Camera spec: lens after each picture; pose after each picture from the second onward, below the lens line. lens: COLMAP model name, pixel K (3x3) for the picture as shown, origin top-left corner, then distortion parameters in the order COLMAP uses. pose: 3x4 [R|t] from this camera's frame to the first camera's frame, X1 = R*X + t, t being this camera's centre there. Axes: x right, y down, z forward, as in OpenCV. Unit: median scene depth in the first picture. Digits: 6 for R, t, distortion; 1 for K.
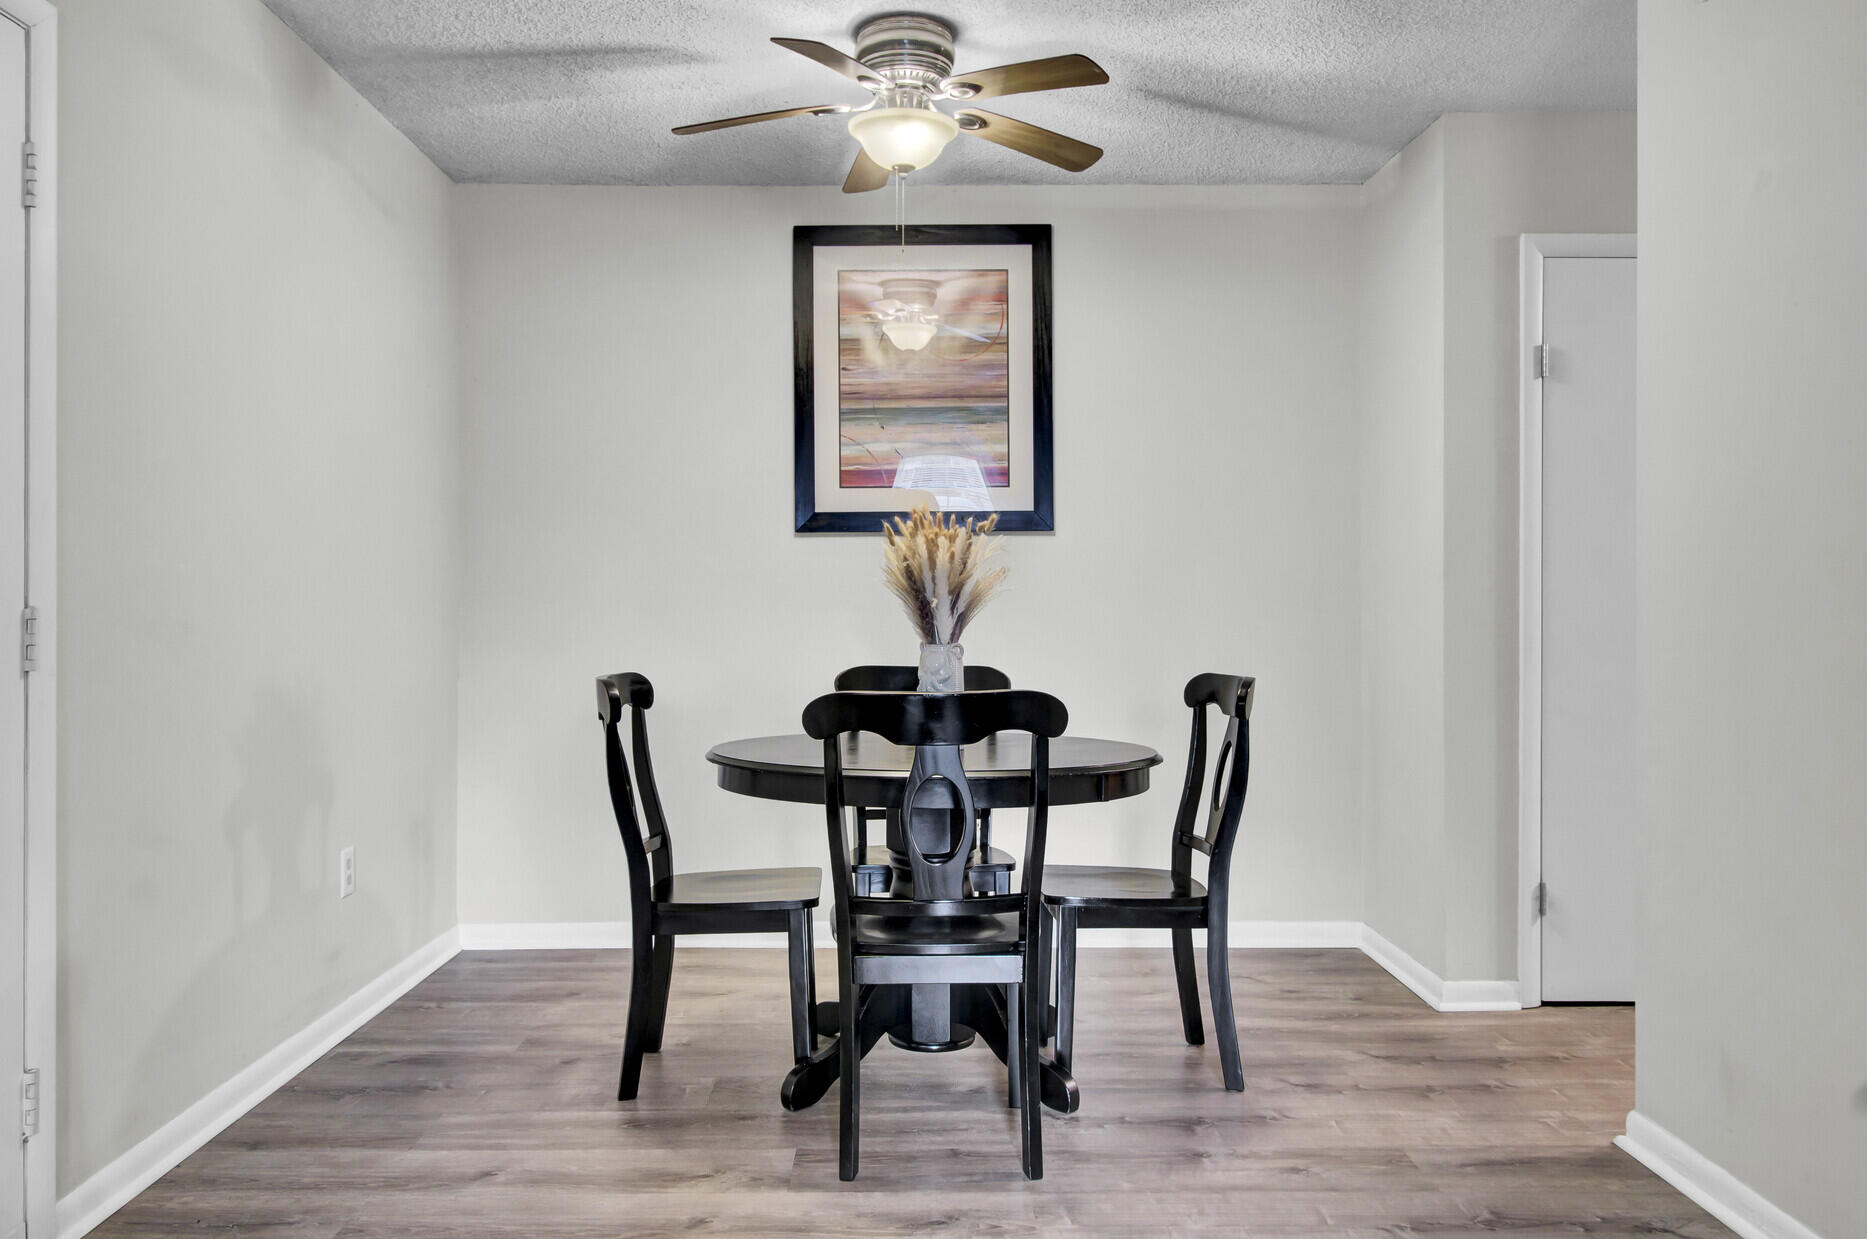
lens RADIAL K [[1497.4, 0, 933.5], [0, 1497.4, 619.5], [0, 0, 1]] dist [0.001633, 0.001240]
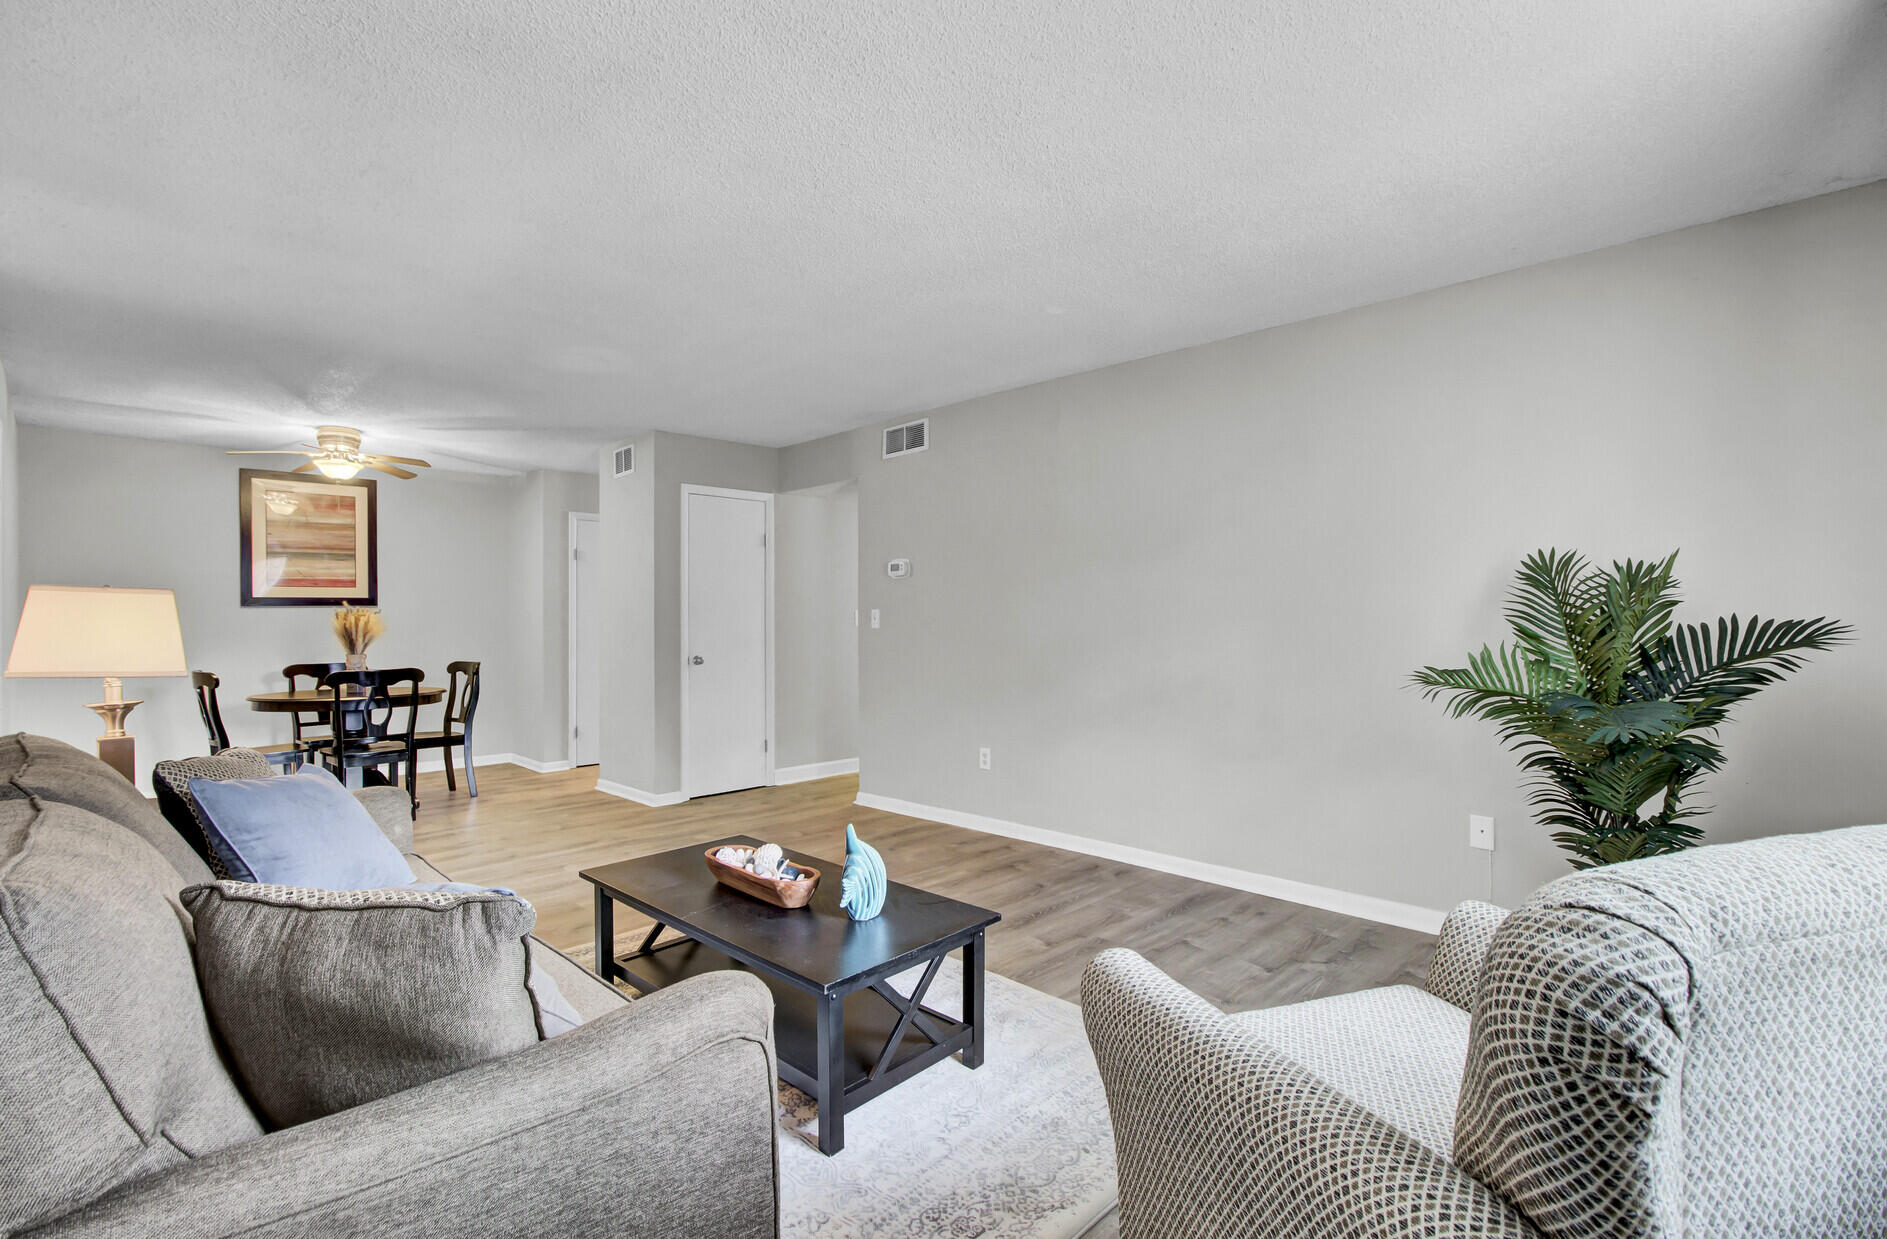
lens RADIAL K [[872.6, 0, 936.2], [0, 872.6, 613.5], [0, 0, 1]] dist [0.019468, 0.000629]
pose [[0.721330, 0.009345, 0.692528, -0.345118], [0.000119, 0.999907, -0.013617, -0.035677], [-0.692591, 0.009905, 0.721262, -0.913081]]
